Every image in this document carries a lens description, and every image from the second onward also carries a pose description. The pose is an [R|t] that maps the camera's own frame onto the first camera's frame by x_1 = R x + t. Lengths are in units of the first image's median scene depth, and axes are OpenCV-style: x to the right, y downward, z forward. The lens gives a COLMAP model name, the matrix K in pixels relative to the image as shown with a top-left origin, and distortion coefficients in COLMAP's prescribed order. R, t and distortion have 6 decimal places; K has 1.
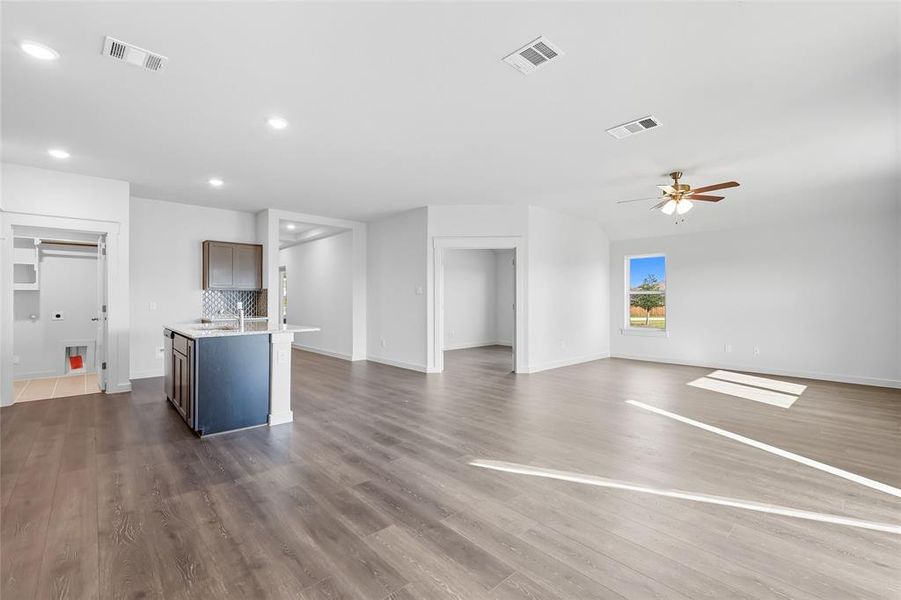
lens RADIAL K [[395.4, 0, 450.1], [0, 395.4, 295.8], [0, 0, 1]] dist [0.001342, 0.001678]
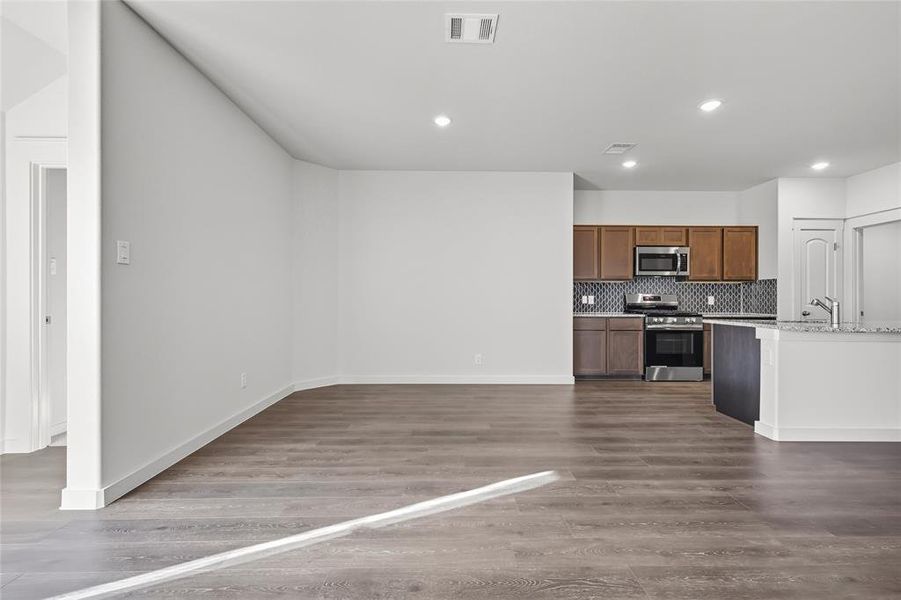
lens RADIAL K [[395.4, 0, 451.7], [0, 395.4, 298.1], [0, 0, 1]] dist [0.001342, 0.001678]
pose [[-0.659930, -0.006608, -0.751298, 0.372578], [0.004162, 0.999914, -0.012450, 0.023316], [0.751315, -0.011343, -0.659846, 0.621007]]
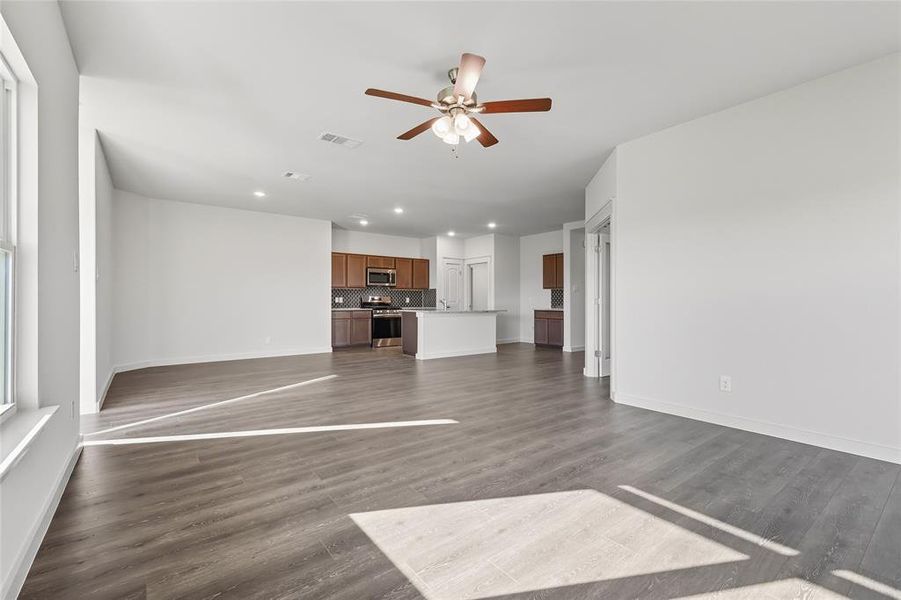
lens RADIAL K [[395.4, 0, 454.0], [0, 395.4, 302.5], [0, 0, 1]] dist [0.001342, 0.001678]
pose [[-0.073206, 0.005107, -0.997304, 0.864035], [0.010514, 0.999935, 0.004348, 0.024359], [0.997261, -0.010167, -0.073255, 0.770816]]
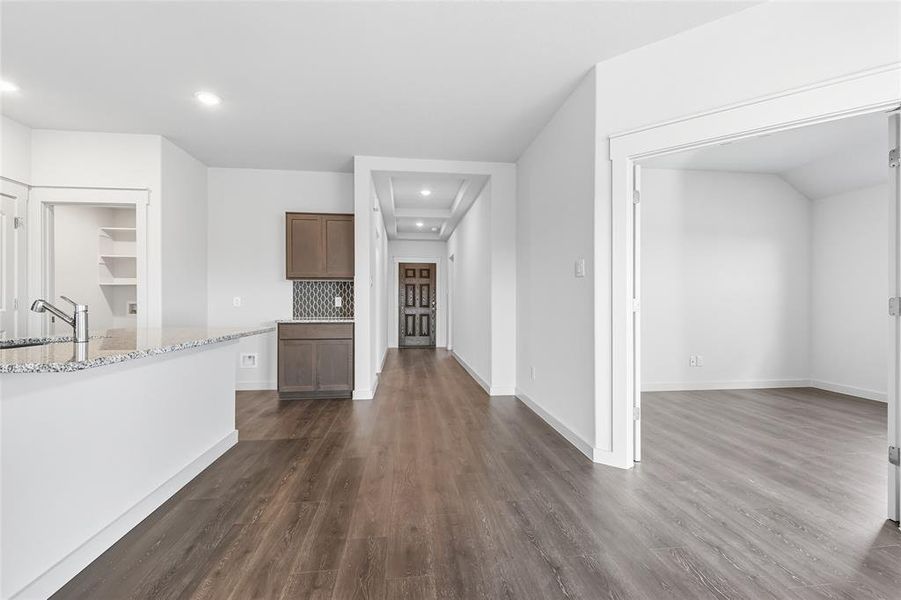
lens RADIAL K [[395.4, 0, 451.8], [0, 395.4, 301.9], [0, 0, 1]] dist [0.001342, 0.001678]
pose [[0.816892, 0.001511, -0.576788, 0.061076], [0.005456, 0.999932, 0.010346, 0.020132], [0.576764, -0.011598, 0.816828, 0.571815]]
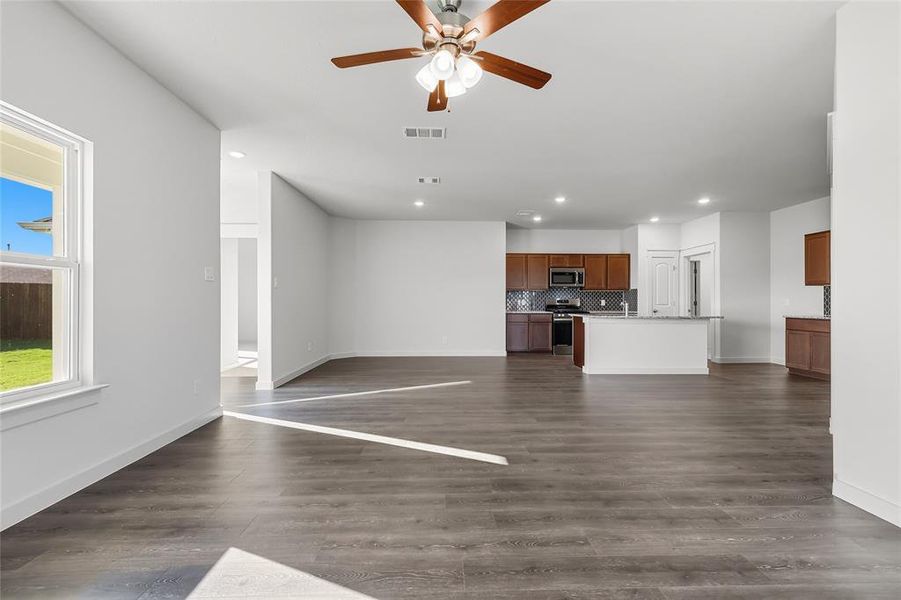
lens RADIAL K [[395.4, 0, 454.9], [0, 395.4, 304.3], [0, 0, 1]] dist [0.001342, 0.001678]
pose [[-0.641398, 0.003147, -0.767202, 0.674144], [0.007987, 0.999965, -0.002575, 0.025311], [0.767167, -0.007780, -0.641401, 0.956172]]
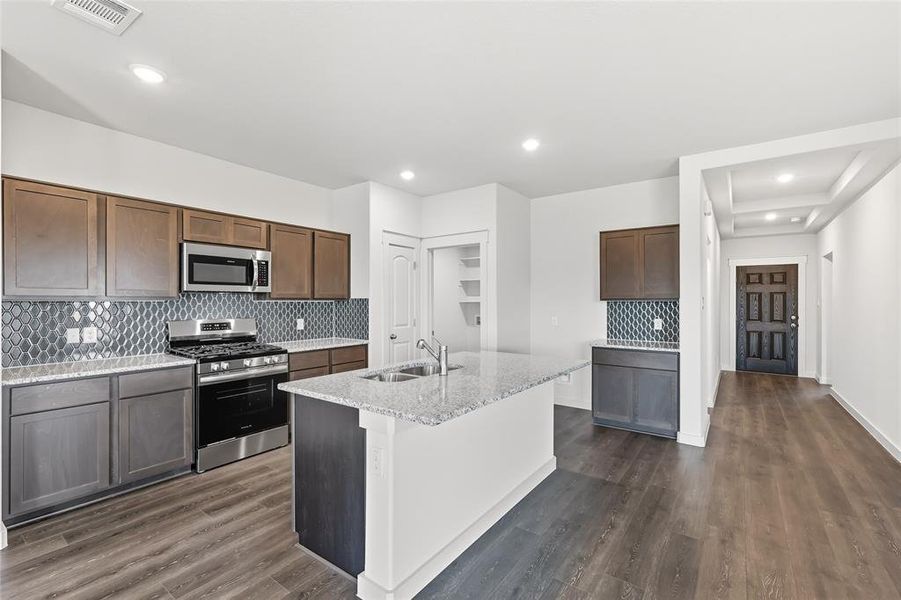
lens RADIAL K [[395.4, 0, 455.4], [0, 395.4, 301.4], [0, 0, 1]] dist [0.001342, 0.001678]
pose [[0.213144, -0.000712, -0.977020, 0.028269], [0.011487, 0.999932, 0.001777, -0.018799], [0.976953, -0.011601, 0.213138, 0.586680]]
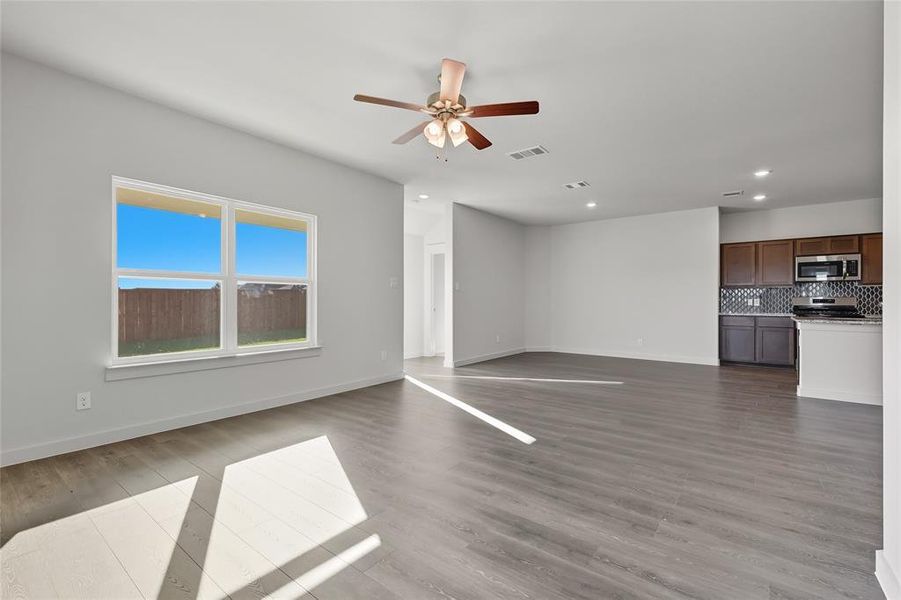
lens RADIAL K [[395.4, 0, 456.7], [0, 395.4, 301.3], [0, 0, 1]] dist [0.001342, 0.001678]
pose [[-0.981790, -0.003757, -0.189934, 0.498439], [-0.001653, 0.999936, -0.011232, 0.027959], [0.189964, -0.010713, -0.981733, 1.181139]]
